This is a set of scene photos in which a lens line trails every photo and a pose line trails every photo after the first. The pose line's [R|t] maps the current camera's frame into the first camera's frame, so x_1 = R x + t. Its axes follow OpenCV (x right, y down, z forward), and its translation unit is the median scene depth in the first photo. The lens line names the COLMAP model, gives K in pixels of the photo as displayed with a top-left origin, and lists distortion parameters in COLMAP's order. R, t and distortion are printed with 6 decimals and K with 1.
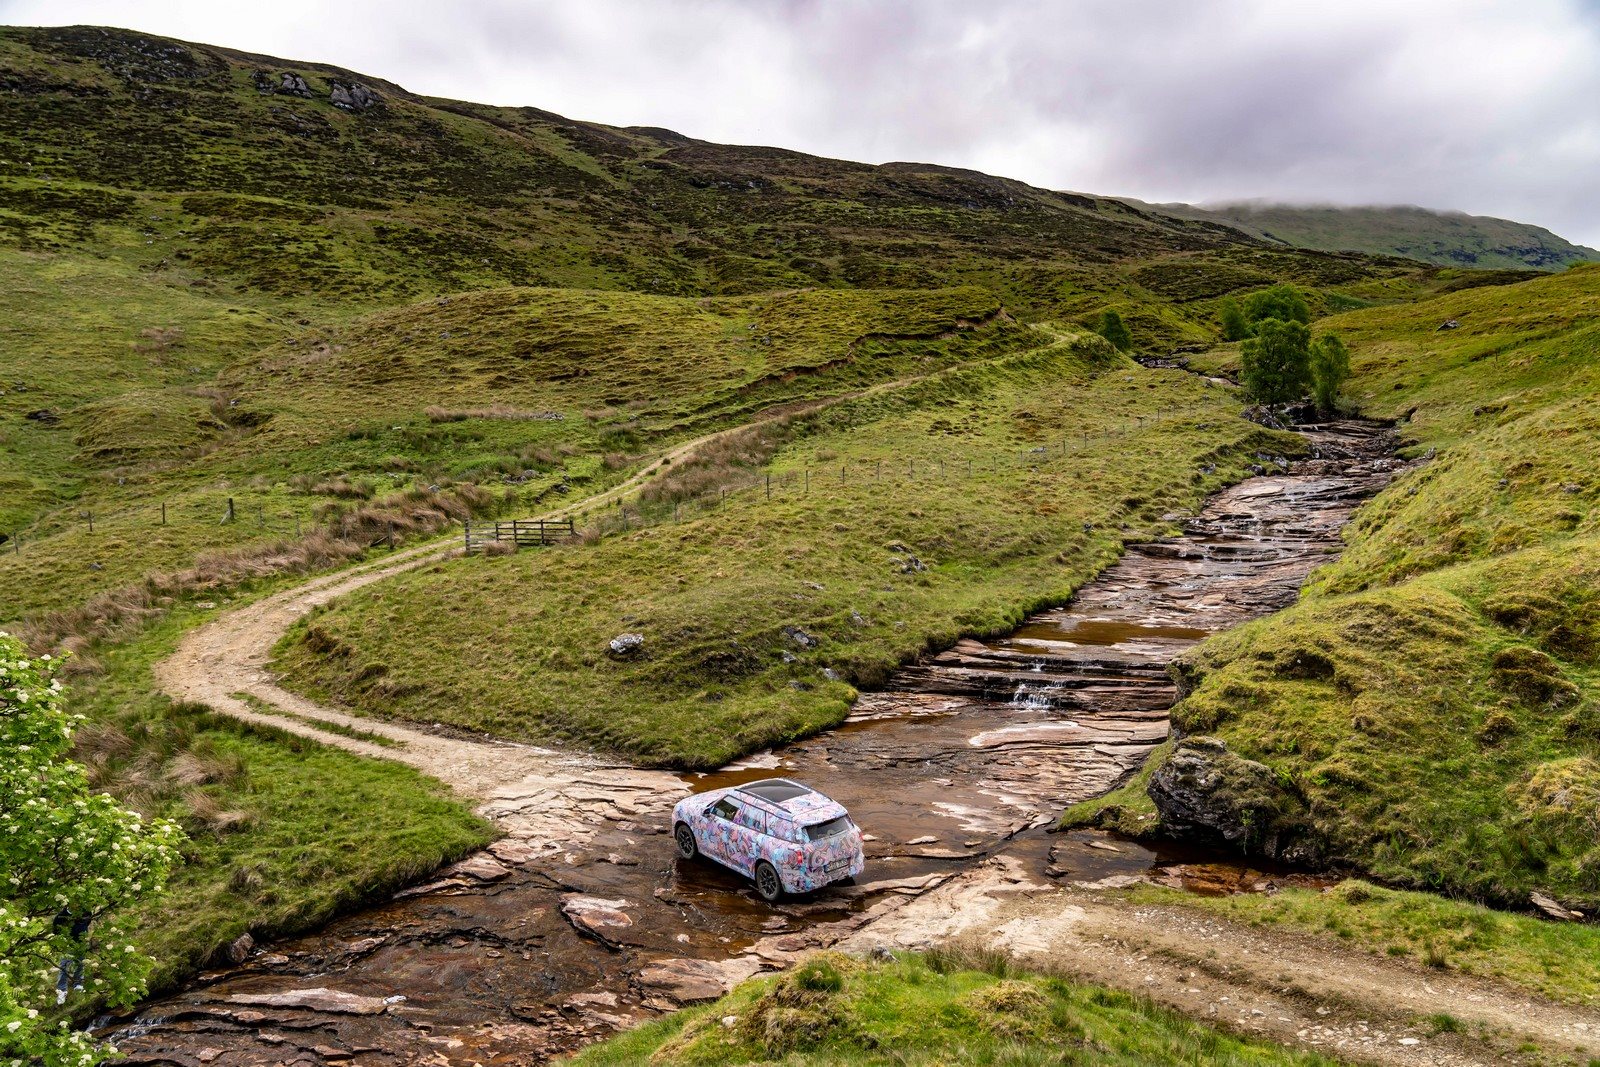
lens RADIAL K [[1110.6, 0, 789.5], [0, 1110.6, 536.8], [0, 0, 1]] dist [-0.031234, 0.013225]
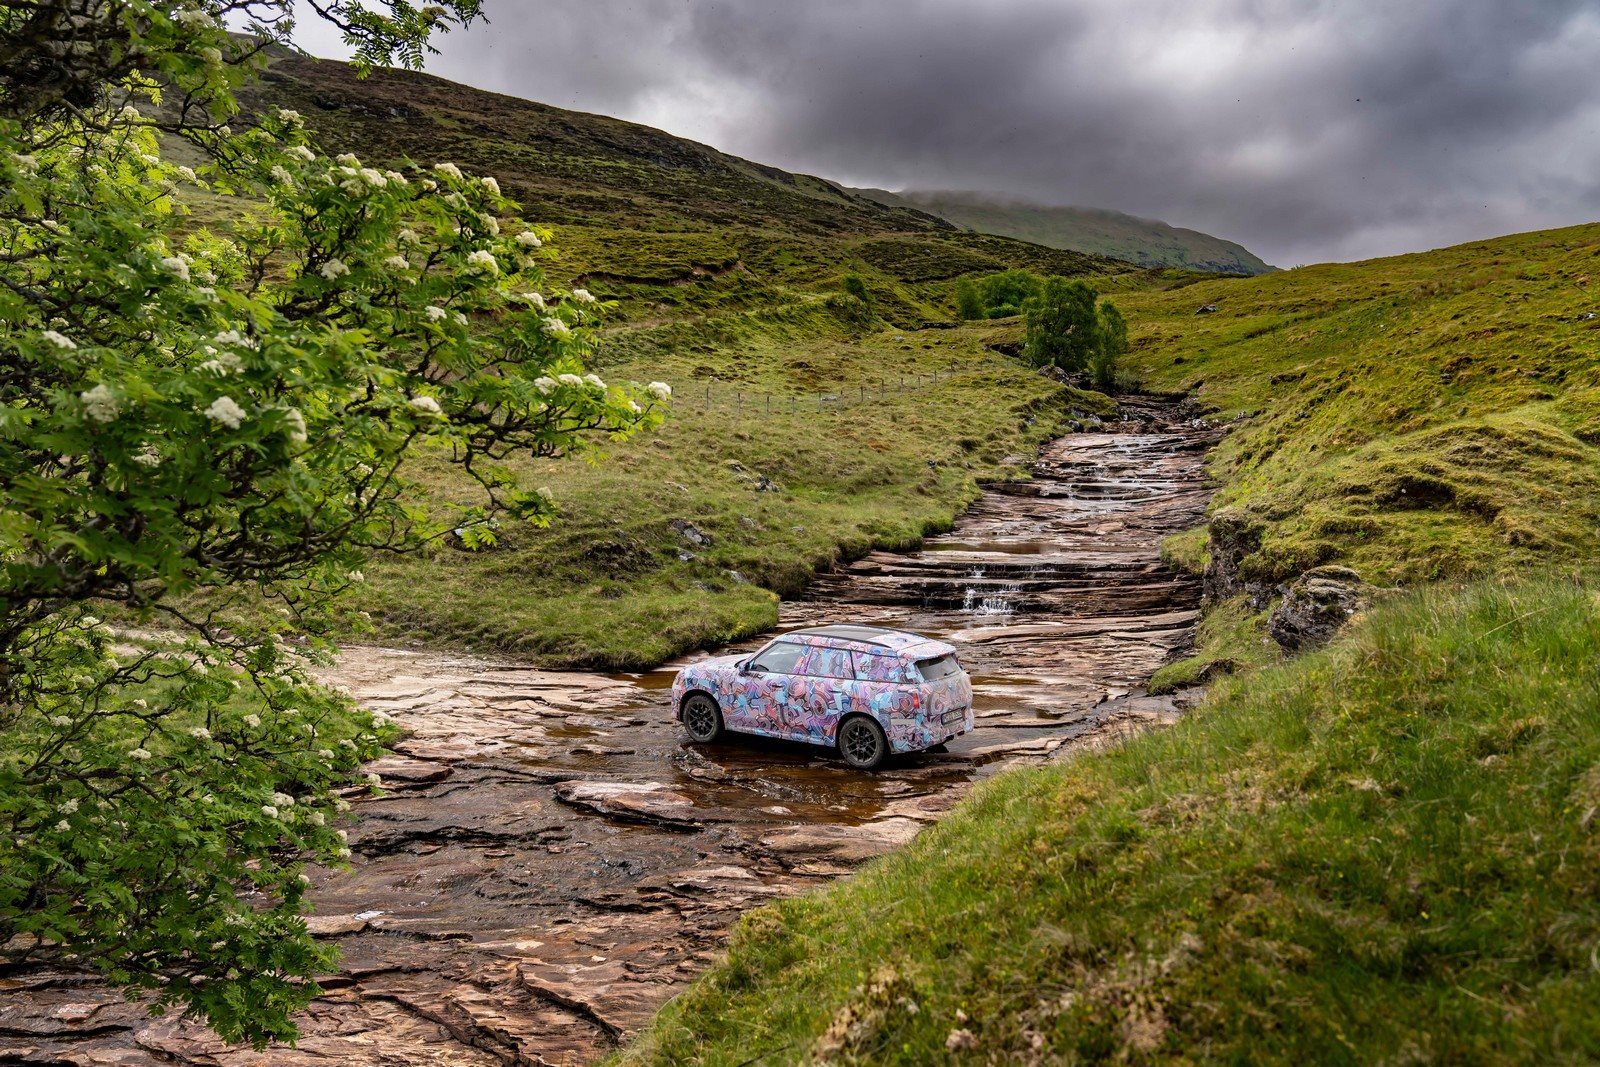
lens RADIAL K [[1324.2, 0, 796.5], [0, 1324.2, 537.2], [0, 0, 1]] dist [-0.015296, 0.007345]
pose [[0.962325, 0.009345, 0.271743, -0.069641], [-0.004237, 0.999803, -0.019377, 0.045197], [-0.271870, 0.017496, 0.962175, 0.040393]]
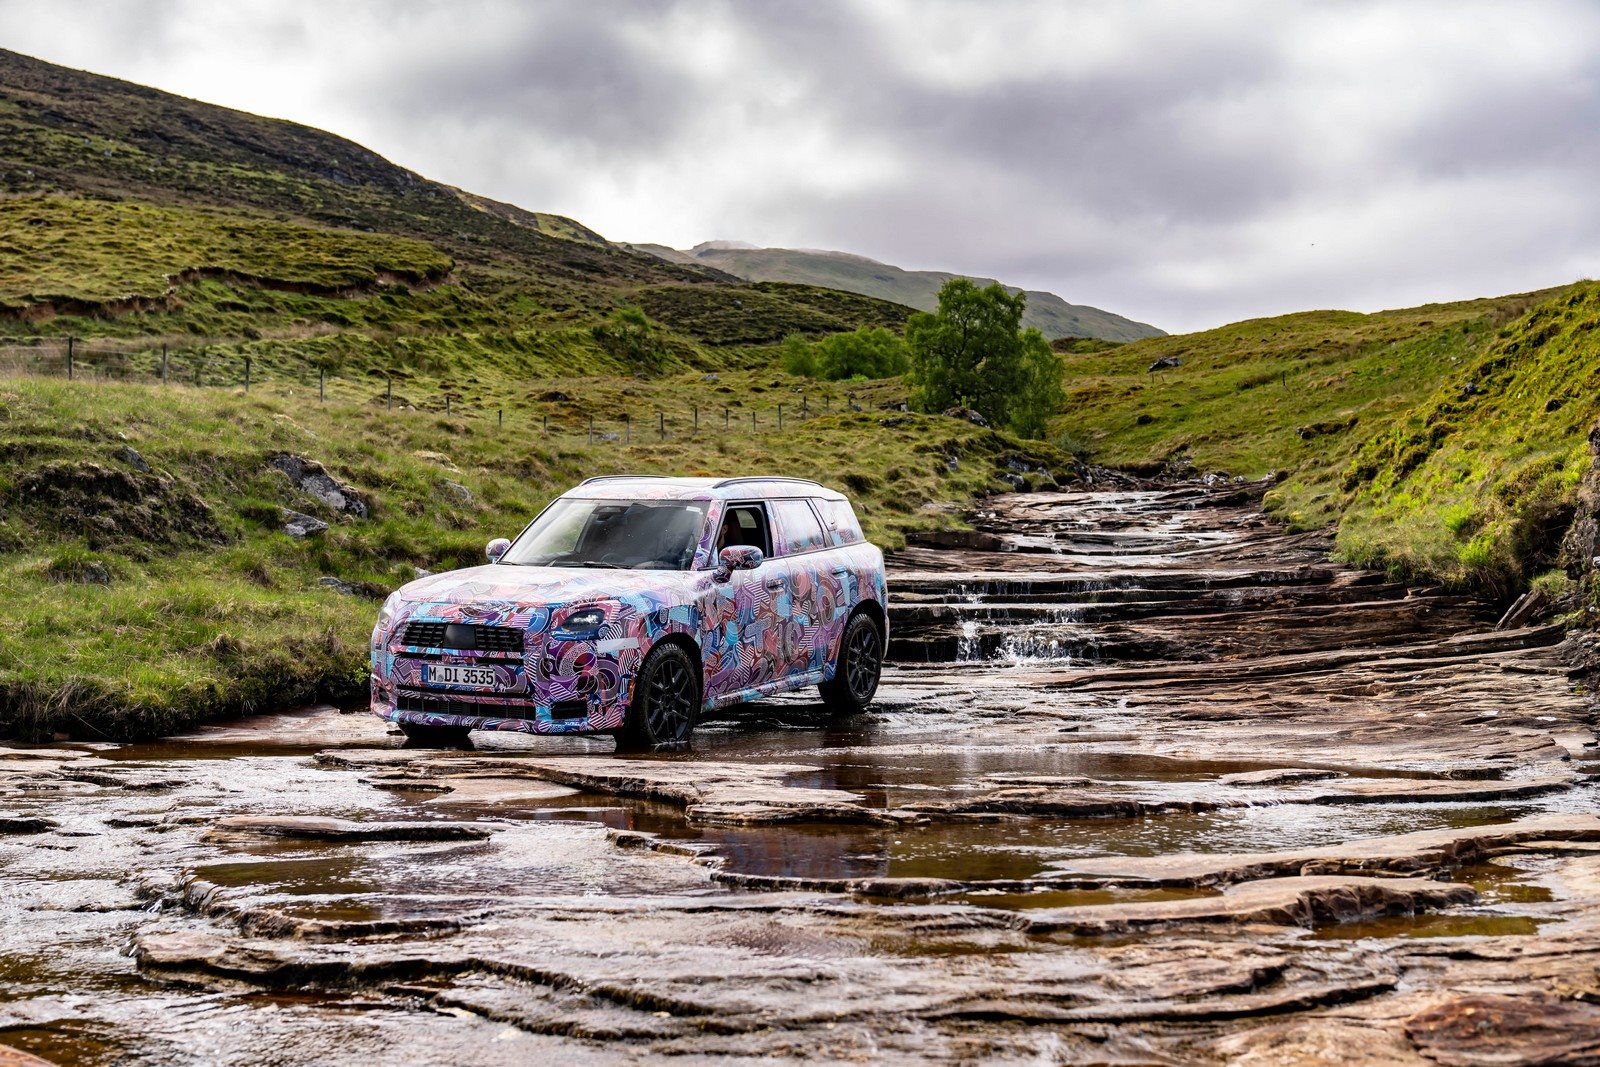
lens RADIAL K [[1945.8, 0, 805.1], [0, 1945.8, 530.0], [0, 0, 1]] dist [0.014772, 0.000000]
pose [[0.917329, 0.037890, 0.396324, -0.035045], [0.014334, 0.991672, -0.127986, 0.072696], [-0.397872, 0.123086, 0.909146, 0.176497]]
